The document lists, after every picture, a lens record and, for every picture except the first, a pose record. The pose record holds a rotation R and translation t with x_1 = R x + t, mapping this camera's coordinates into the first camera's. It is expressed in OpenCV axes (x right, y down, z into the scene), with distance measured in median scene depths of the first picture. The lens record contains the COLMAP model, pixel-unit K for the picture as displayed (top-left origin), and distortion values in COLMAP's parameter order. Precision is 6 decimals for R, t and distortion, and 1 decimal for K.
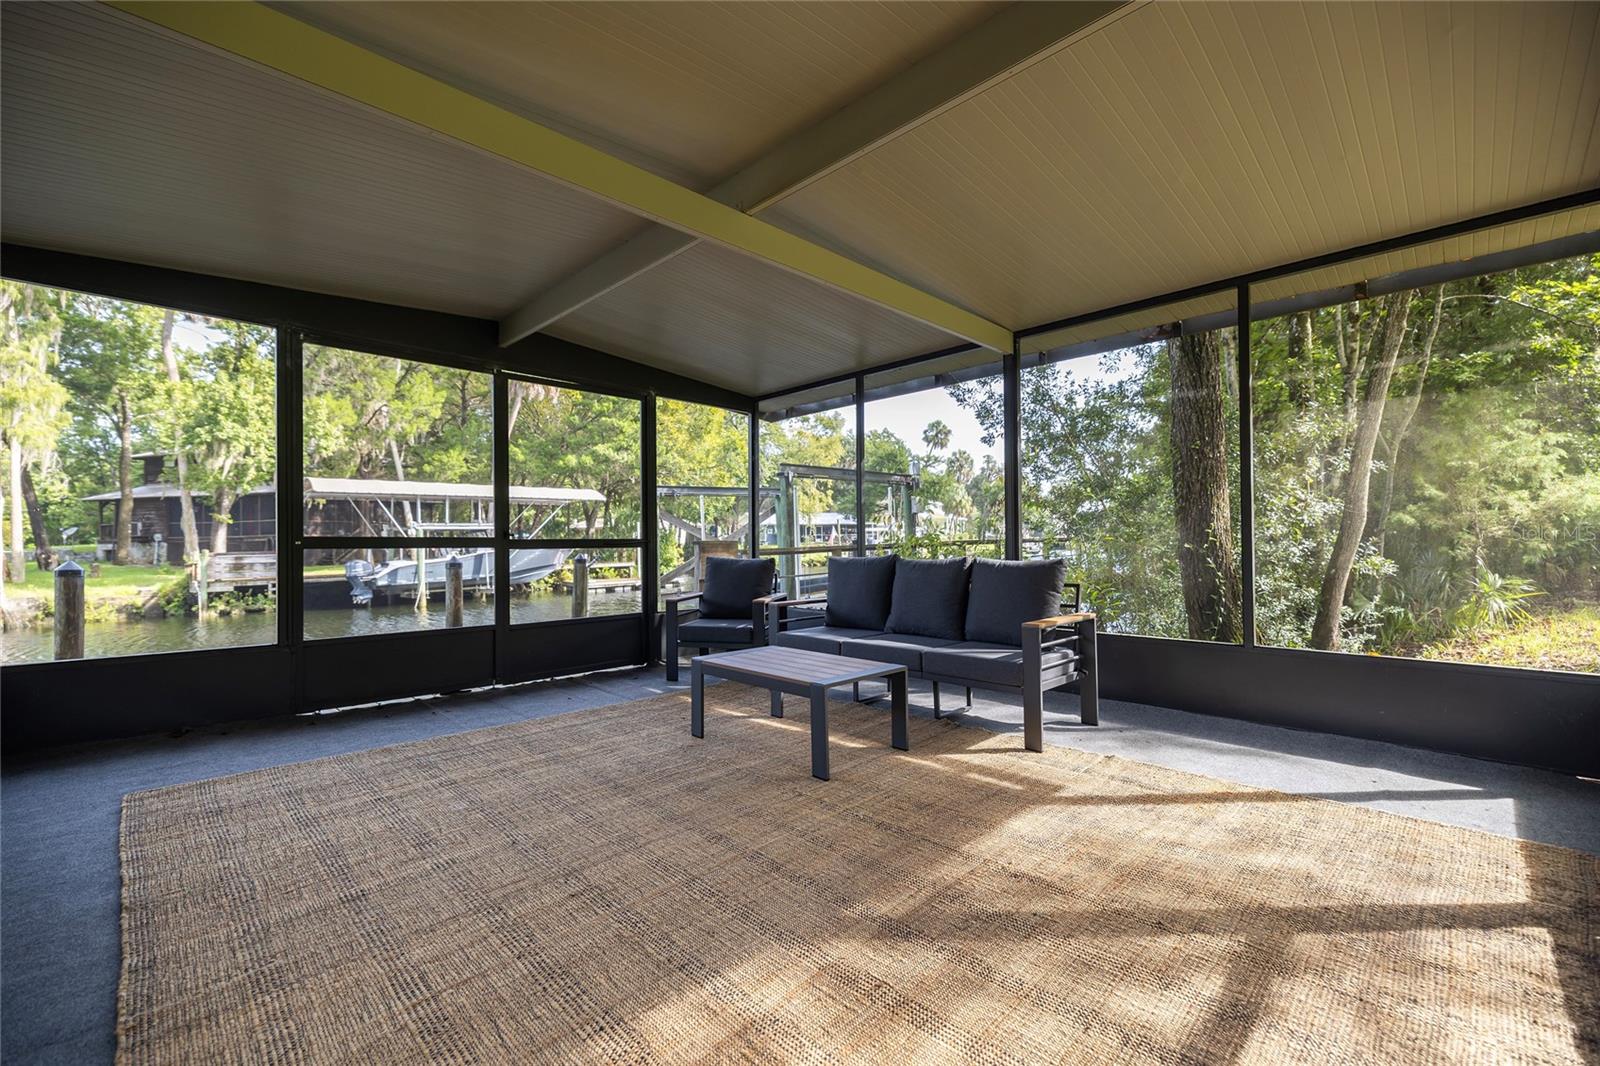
lens RADIAL K [[663.4, 0, 804.3], [0, 663.4, 536.4], [0, 0, 1]] dist [-0.003590, 0.002368]
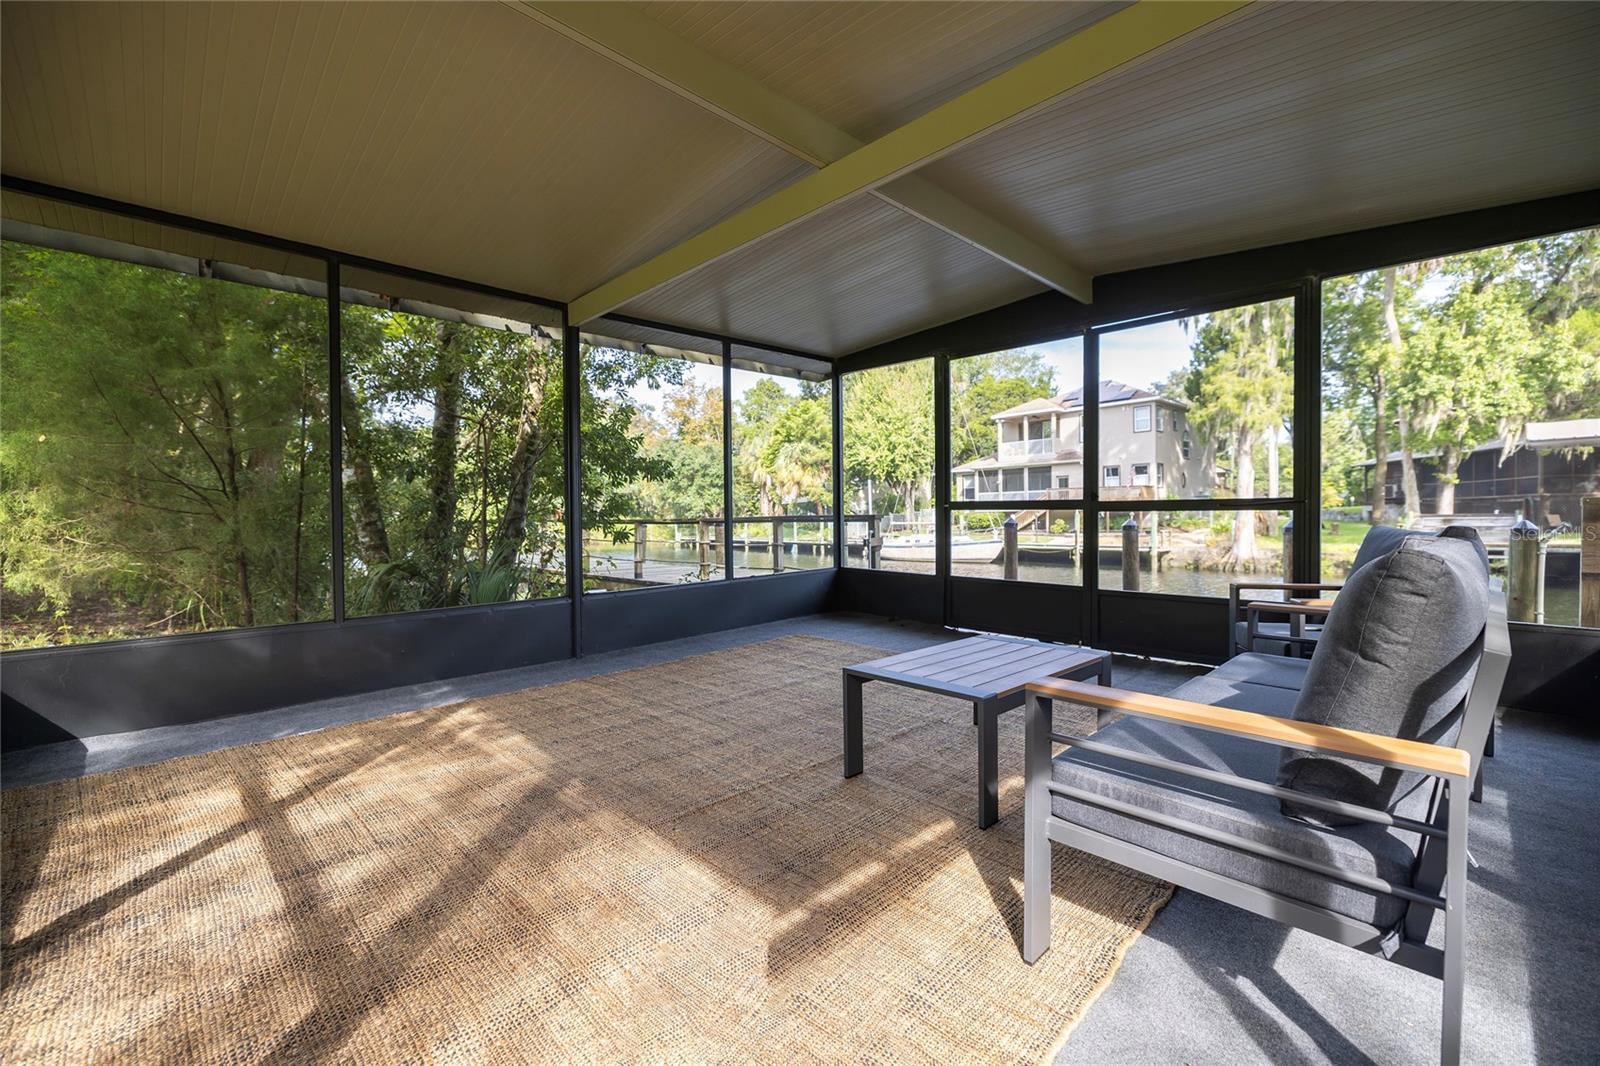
lens RADIAL K [[663.4, 0, 790.2], [0, 663.4, 530.0], [0, 0, 1]] dist [-0.003590, 0.002368]
pose [[-0.012143, 0.034728, -0.999323, 0.643668], [0.013626, 0.999310, 0.034562, 0.007897], [0.999833, -0.013197, -0.012608, 0.676218]]
